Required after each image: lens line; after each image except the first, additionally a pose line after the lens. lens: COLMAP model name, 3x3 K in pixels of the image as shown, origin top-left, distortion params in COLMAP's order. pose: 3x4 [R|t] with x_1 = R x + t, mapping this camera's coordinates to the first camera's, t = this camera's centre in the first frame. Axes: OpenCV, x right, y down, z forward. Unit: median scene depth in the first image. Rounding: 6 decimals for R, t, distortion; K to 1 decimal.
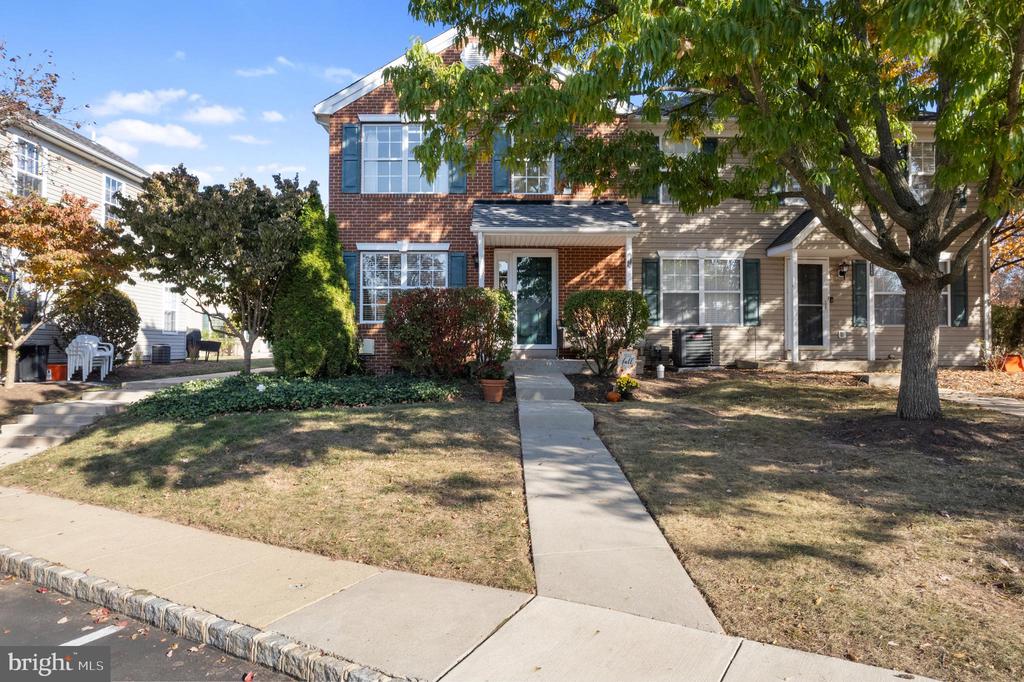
lens RADIAL K [[696.0, 0, 519.0], [0, 696.0, 348.5], [0, 0, 1]] dist [-0.043946, 0.003185]
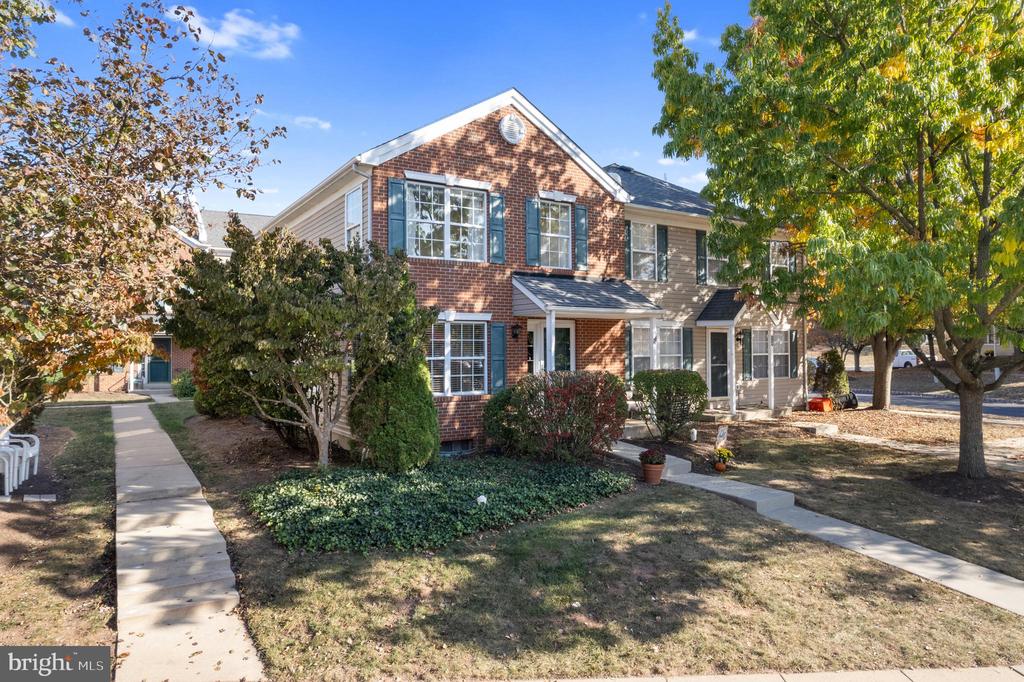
lens RADIAL K [[696.0, 0, 519.0], [0, 696.0, 348.5], [0, 0, 1]] dist [-0.043946, 0.003185]
pose [[0.833696, -0.007962, 0.552166, -0.615469], [0.002635, 0.999942, 0.010440, -0.111740], [-0.552217, -0.007248, 0.833669, 0.149458]]
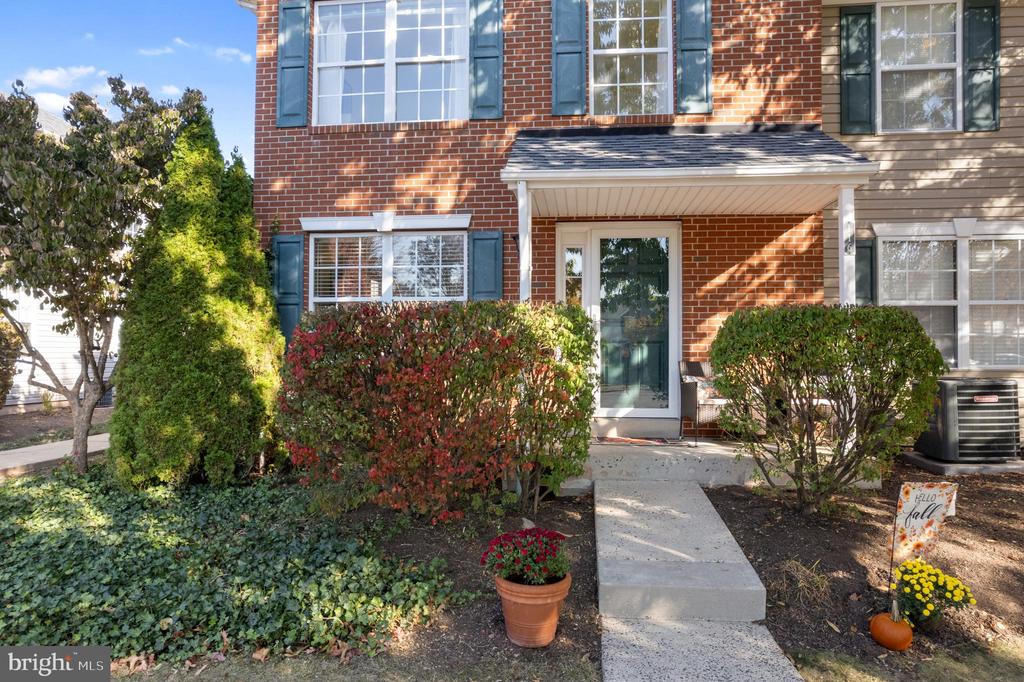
lens RADIAL K [[696.0, 0, 519.0], [0, 696.0, 348.5], [0, 0, 1]] dist [-0.043946, 0.003185]
pose [[0.992949, 0.000146, -0.118539, -0.001971], [-0.000780, 0.999986, -0.005302, -0.047344], [0.118537, 0.005357, 0.992935, 0.484868]]
